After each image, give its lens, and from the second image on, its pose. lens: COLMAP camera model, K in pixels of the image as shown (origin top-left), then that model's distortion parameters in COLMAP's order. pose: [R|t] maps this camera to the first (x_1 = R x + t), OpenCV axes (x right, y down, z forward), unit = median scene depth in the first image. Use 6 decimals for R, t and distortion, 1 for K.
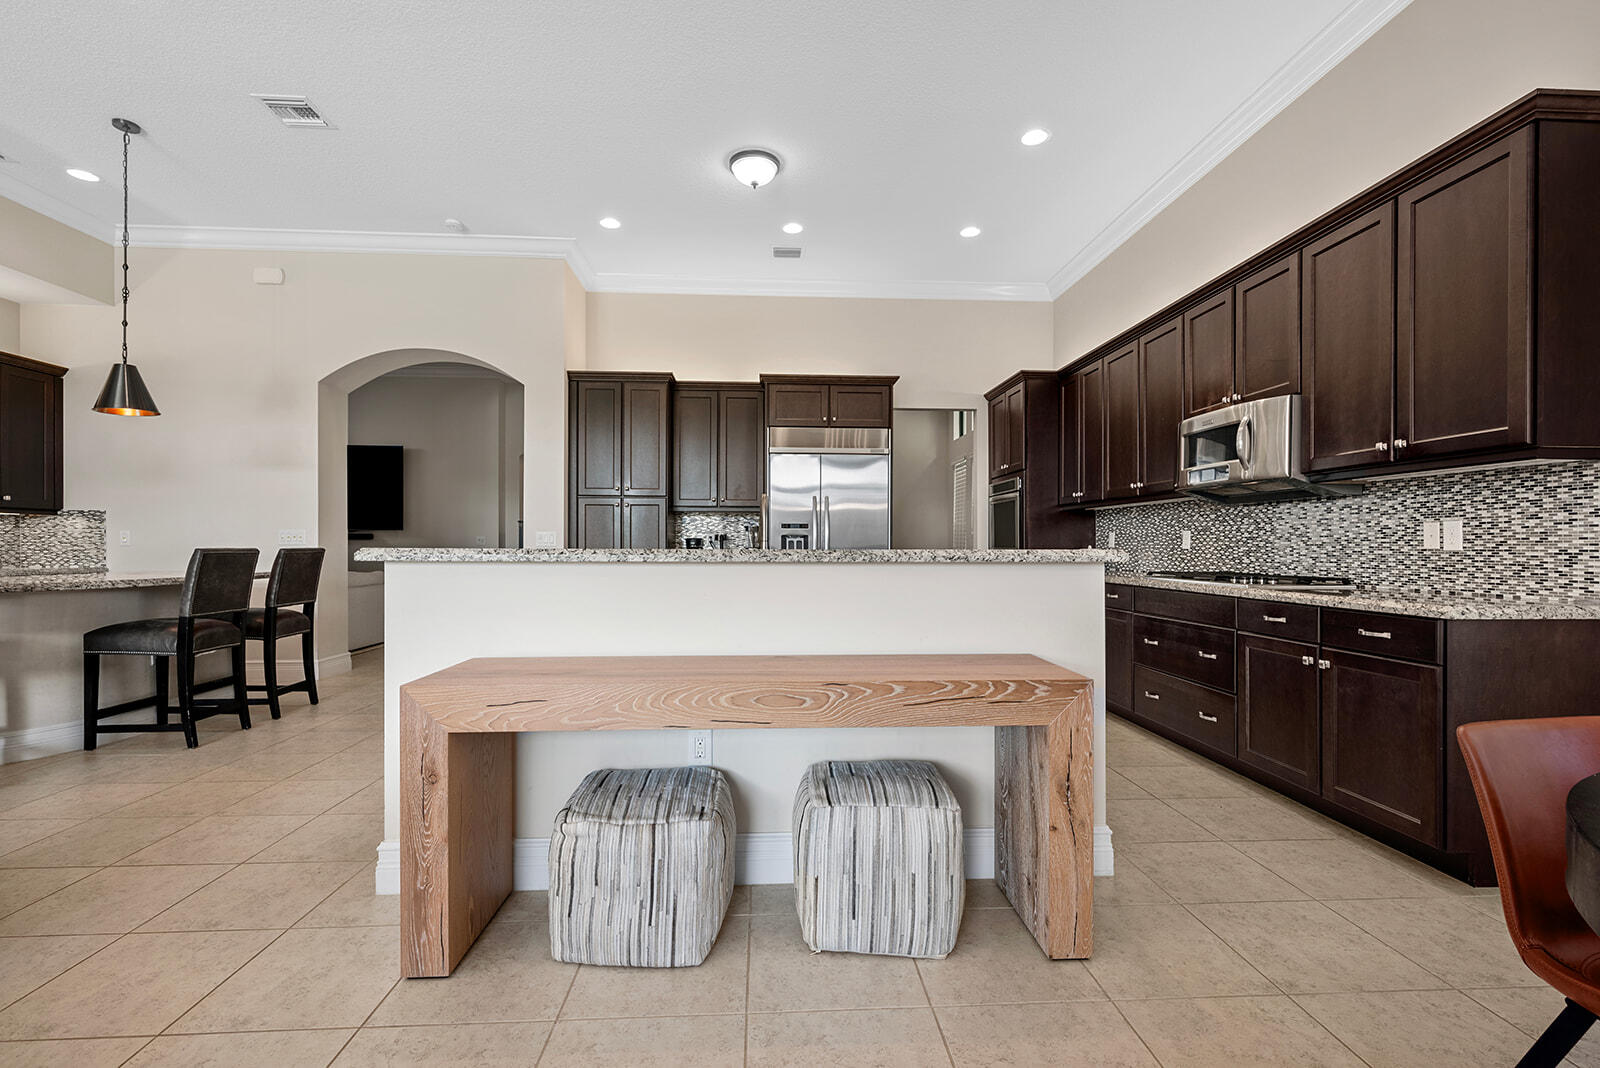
lens RADIAL K [[717.0, 0, 785.6], [0, 717.0, 542.2], [0, 0, 1]] dist [0.002781, -0.000084]
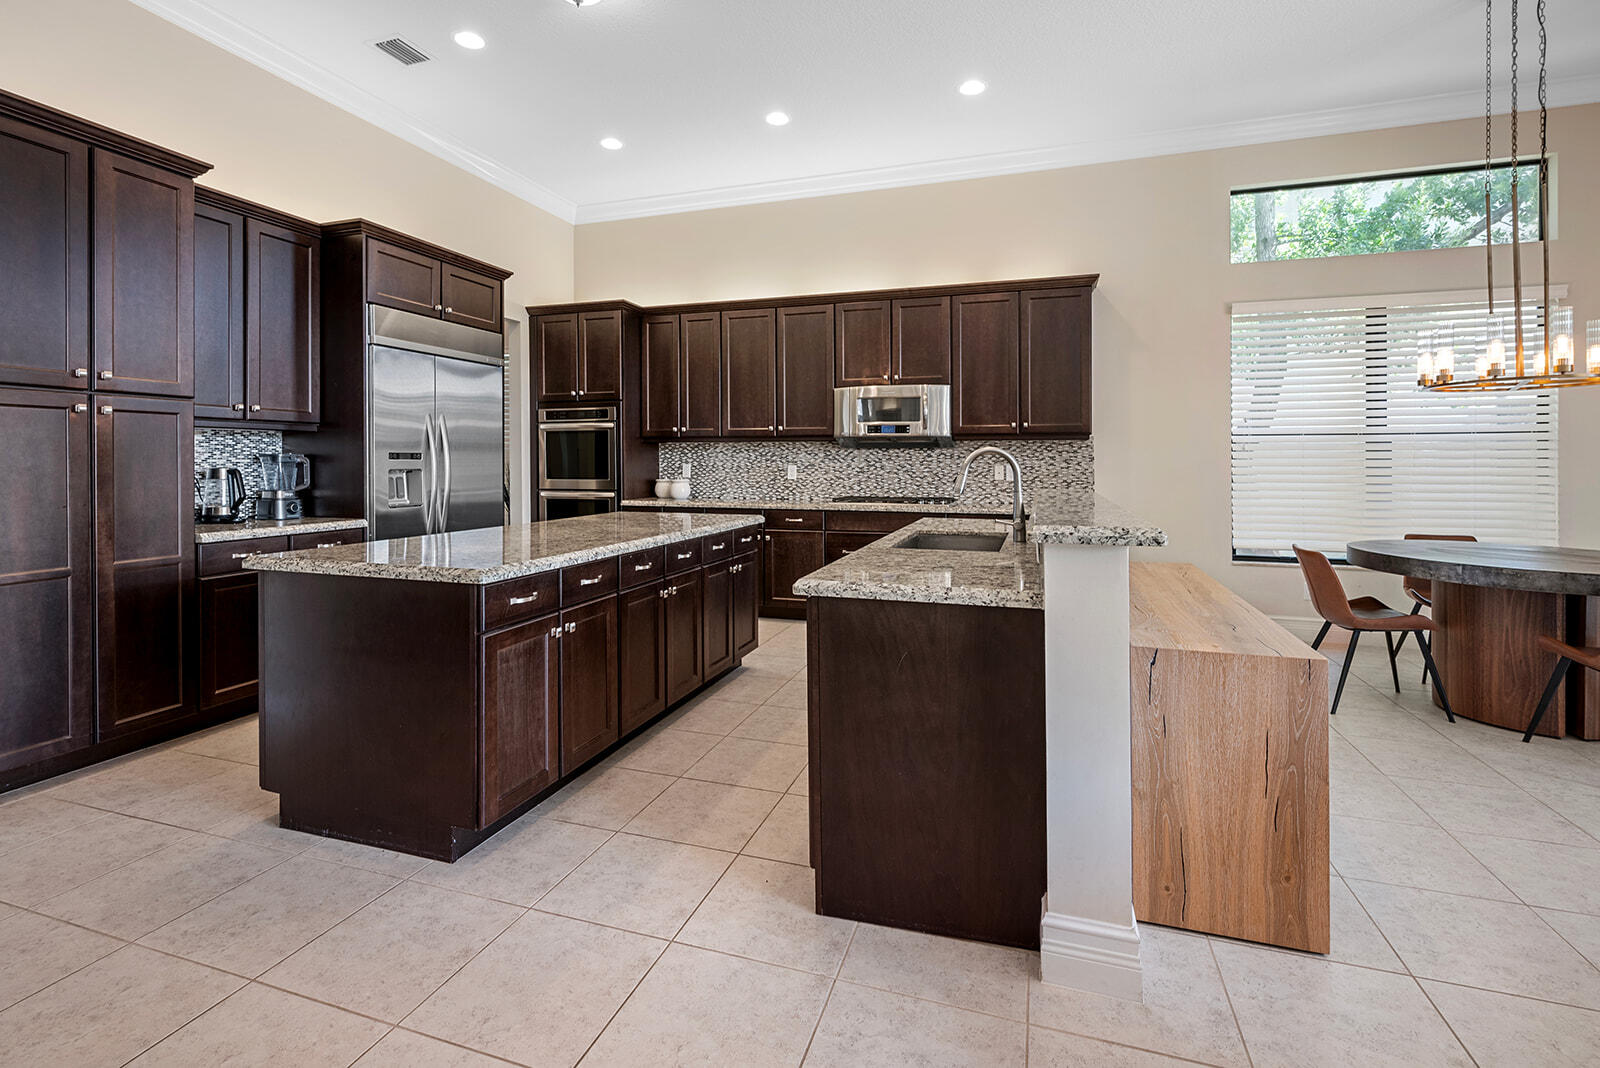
lens RADIAL K [[717.0, 0, 807.7], [0, 717.0, 464.6], [0, 0, 1]] dist [0.002781, -0.000084]
pose [[0.353785, -0.006208, 0.935306, -0.770966], [-0.003872, 0.999960, 0.008102, -0.033136], [-0.935319, -0.006488, 0.353747, 0.621095]]
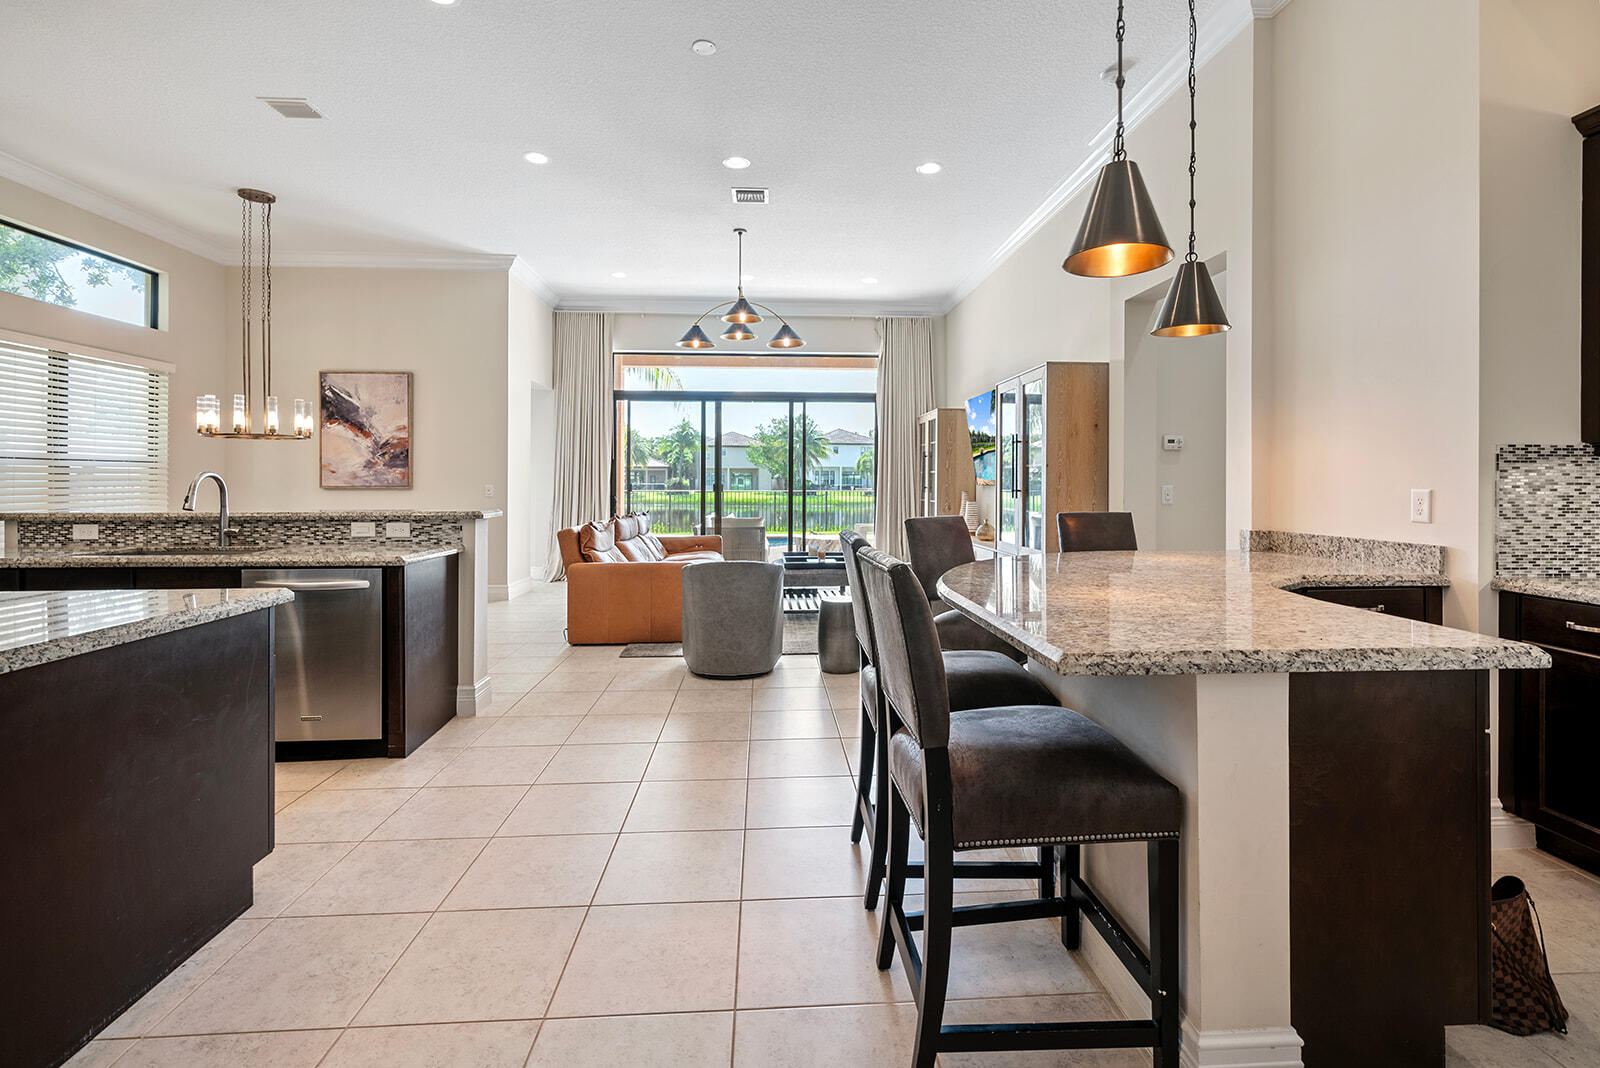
lens RADIAL K [[717.0, 0, 802.8], [0, 717.0, 475.5], [0, 0, 1]] dist [0.002781, -0.000084]
pose [[-0.999905, -0.001641, -0.013685, -0.748023], [-0.001438, 0.999889, -0.014822, -0.028707], [0.013708, -0.014801, -0.999796, 1.631930]]
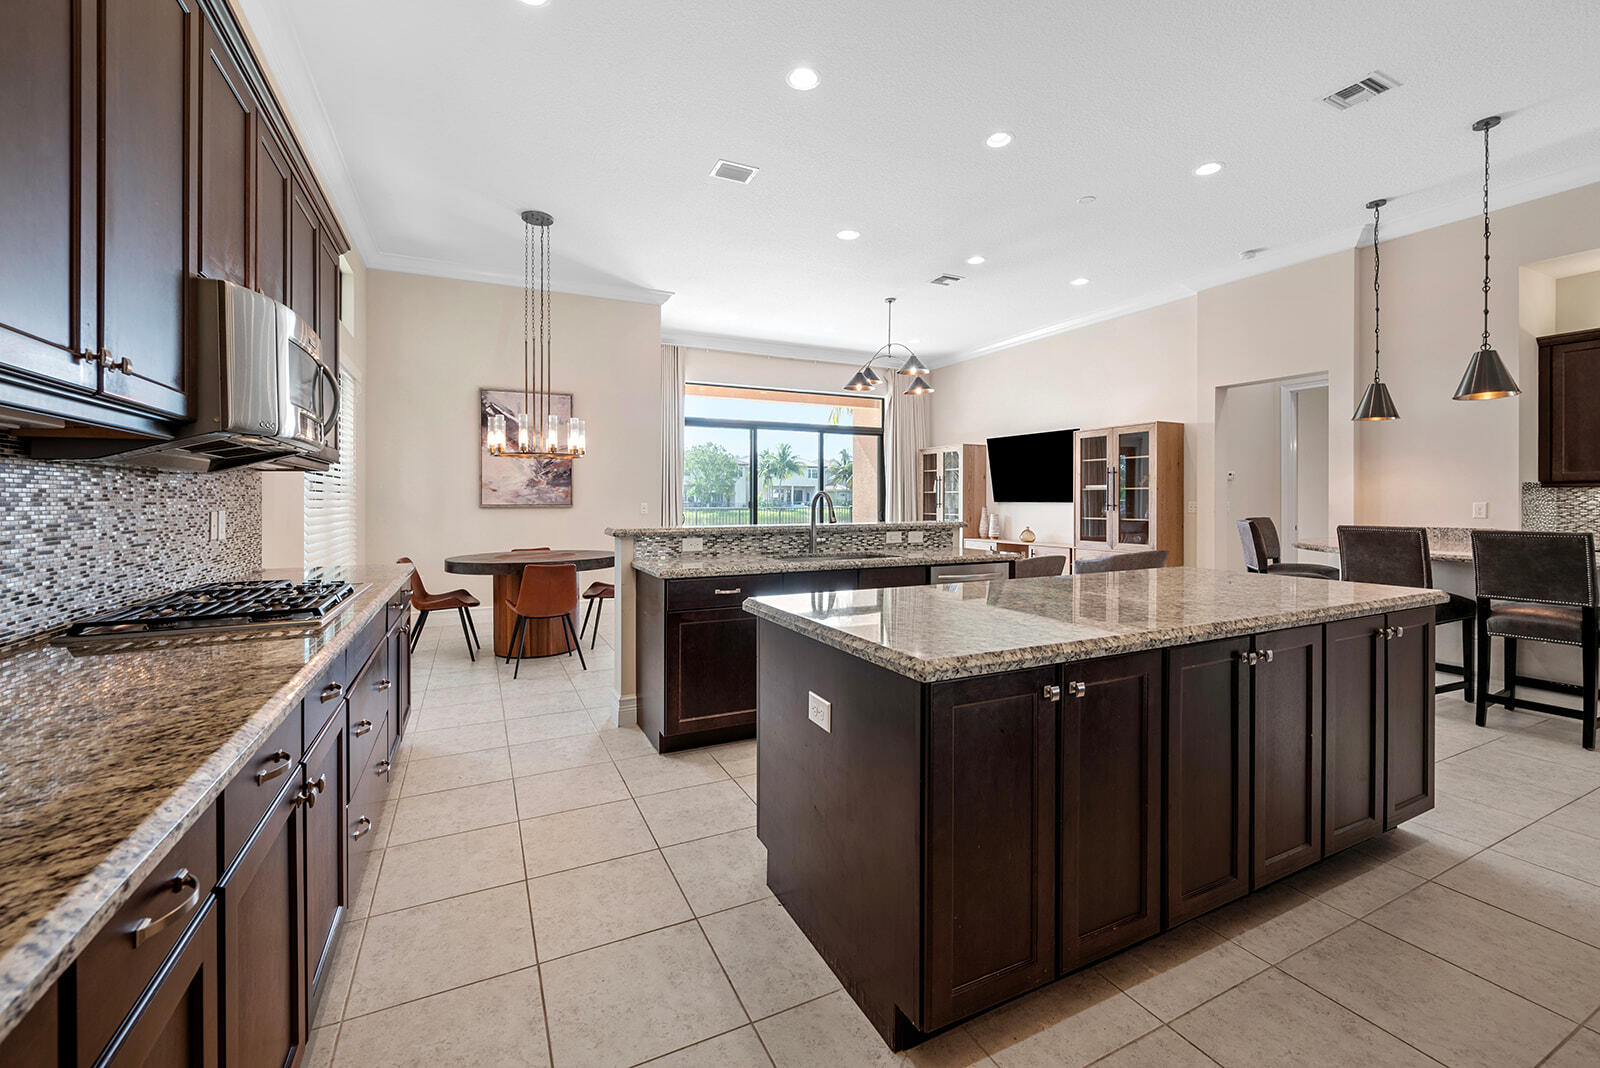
lens RADIAL K [[663.4, 0, 803.1], [0, 663.4, 504.9], [0, 0, 1]] dist [0.002621, -0.000120]
pose [[-0.915634, 0.002787, -0.402004, 0.443606], [0.002094, 0.999995, 0.002163, -0.028036], [0.402008, 0.001139, -0.915635, 1.640308]]
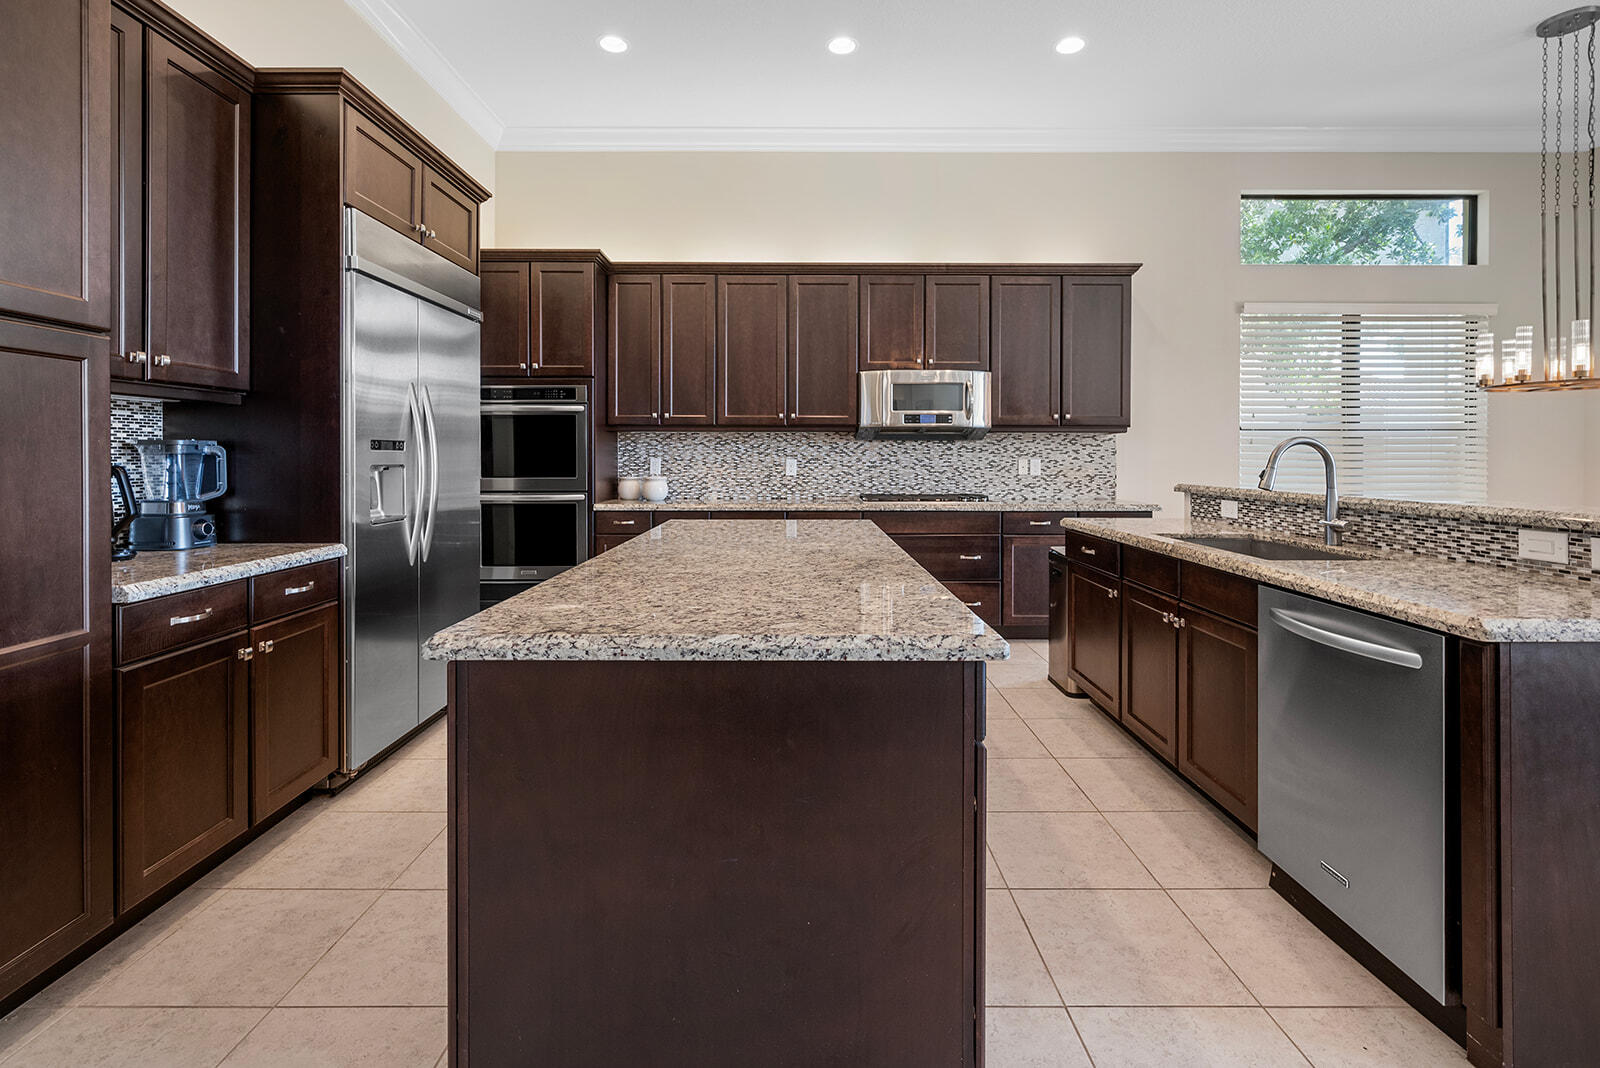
lens RADIAL K [[717.0, 0, 799.8], [0, 717.0, 458.0], [0, 0, 1]] dist [0.002781, -0.000084]
pose [[0.045211, -0.004130, 0.998969, -0.670454], [-0.005444, 0.999976, 0.004380, -0.027488], [-0.998963, -0.005636, 0.045188, 1.126199]]
